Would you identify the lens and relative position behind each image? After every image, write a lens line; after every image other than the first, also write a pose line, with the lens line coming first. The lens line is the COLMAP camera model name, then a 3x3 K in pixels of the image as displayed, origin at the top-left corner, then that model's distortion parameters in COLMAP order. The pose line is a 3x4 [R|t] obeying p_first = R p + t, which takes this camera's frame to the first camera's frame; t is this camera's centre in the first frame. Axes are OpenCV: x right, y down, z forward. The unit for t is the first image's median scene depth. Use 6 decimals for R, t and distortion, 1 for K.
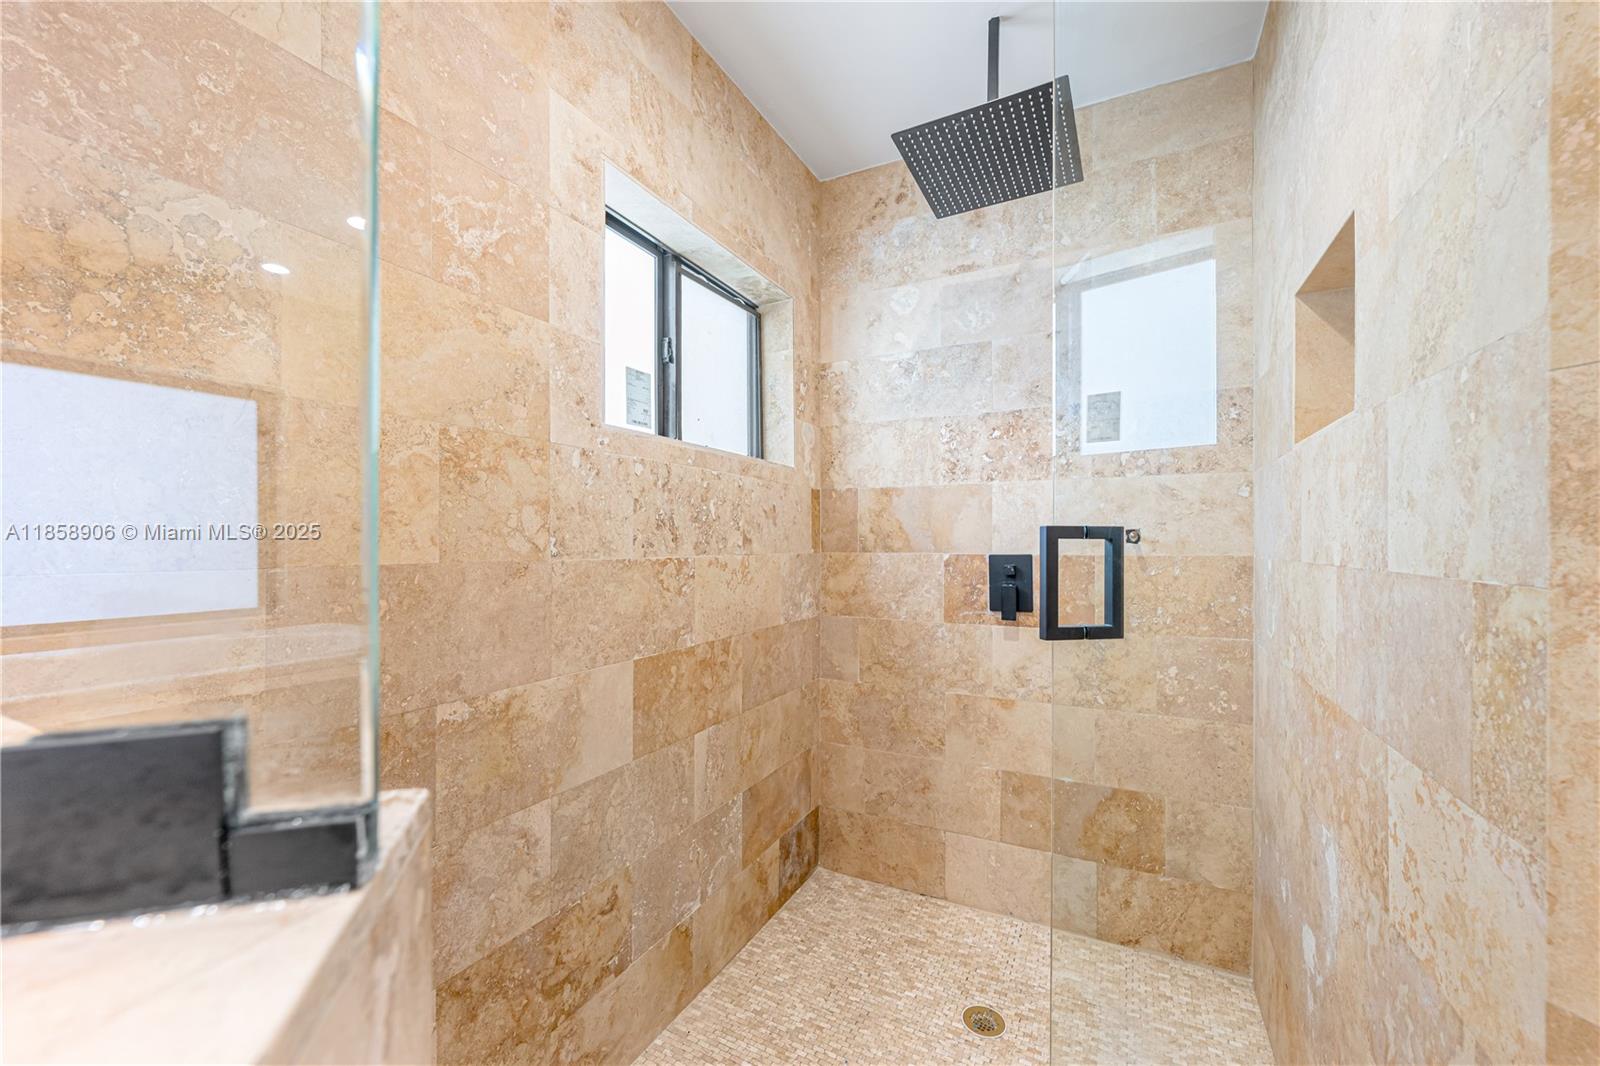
lens RADIAL K [[638.2, 0, 795.1], [0, 638.2, 541.1], [0, 0, 1]] dist [-0.001416, -0.000168]
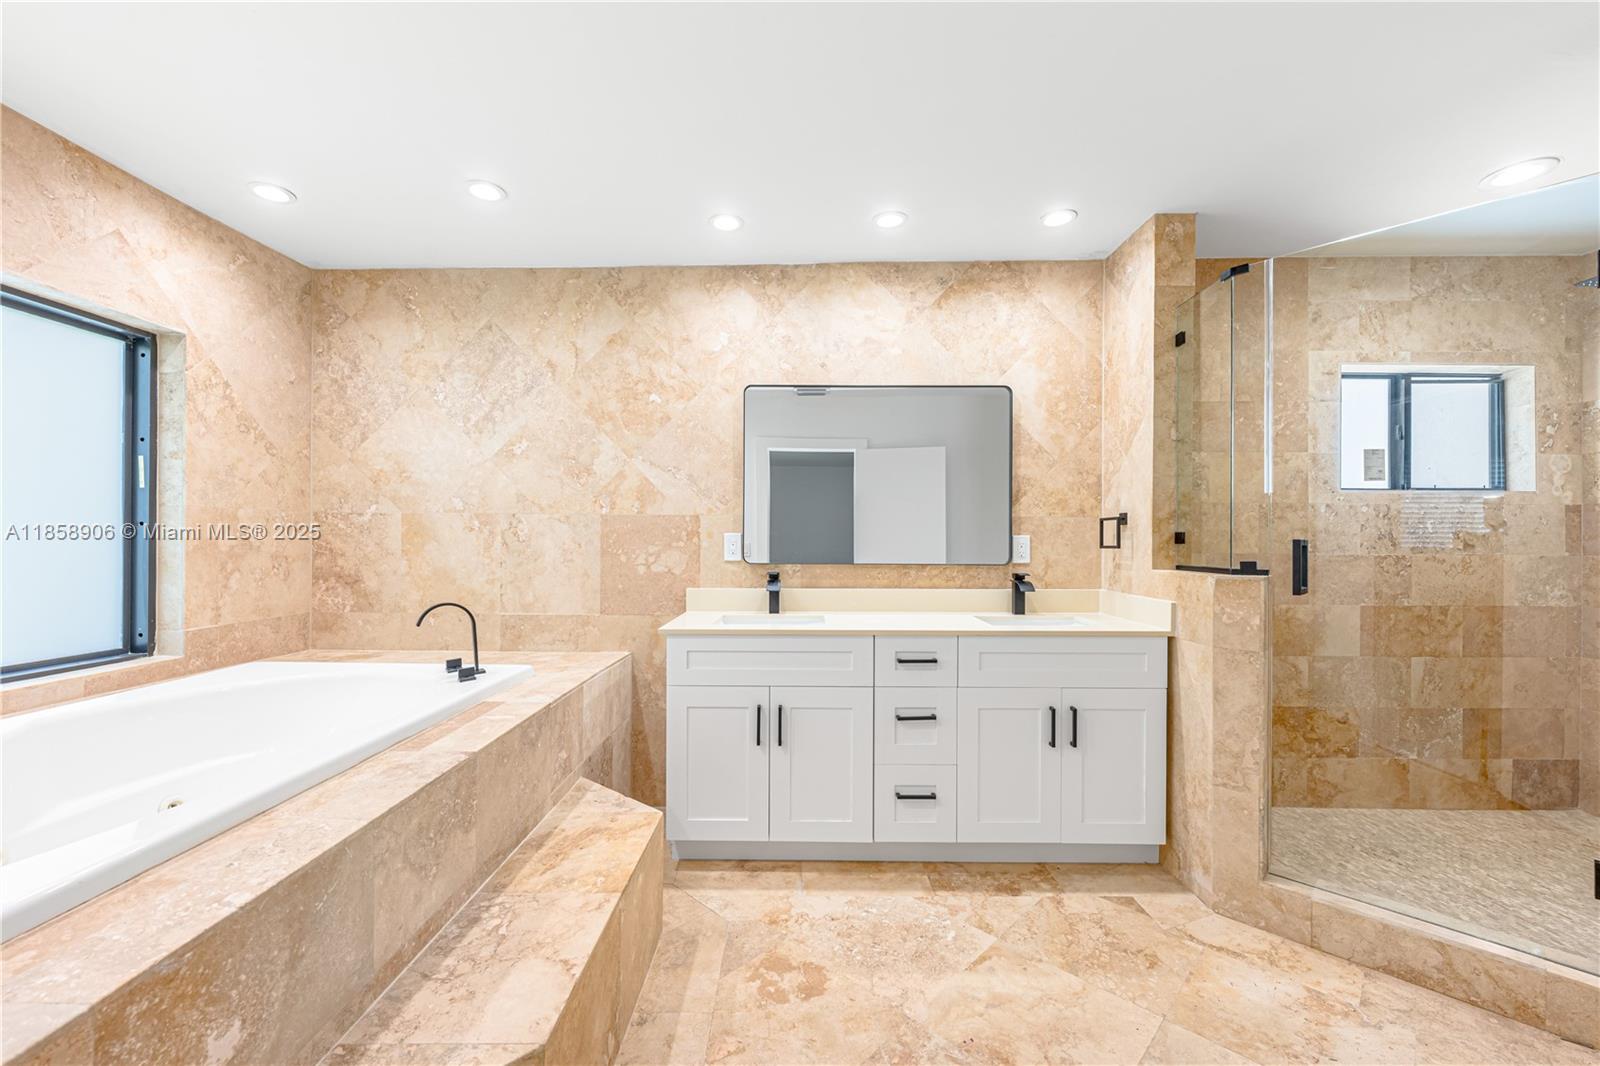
lens RADIAL K [[638.2, 0, 795.1], [0, 638.2, 541.1], [0, 0, 1]] dist [-0.001416, -0.000168]
pose [[0.456473, 0.000083, -0.889737, 0.500557], [-0.002785, 0.999995, -0.001336, -0.005112], [0.889733, 0.003088, 0.456471, -1.041021]]
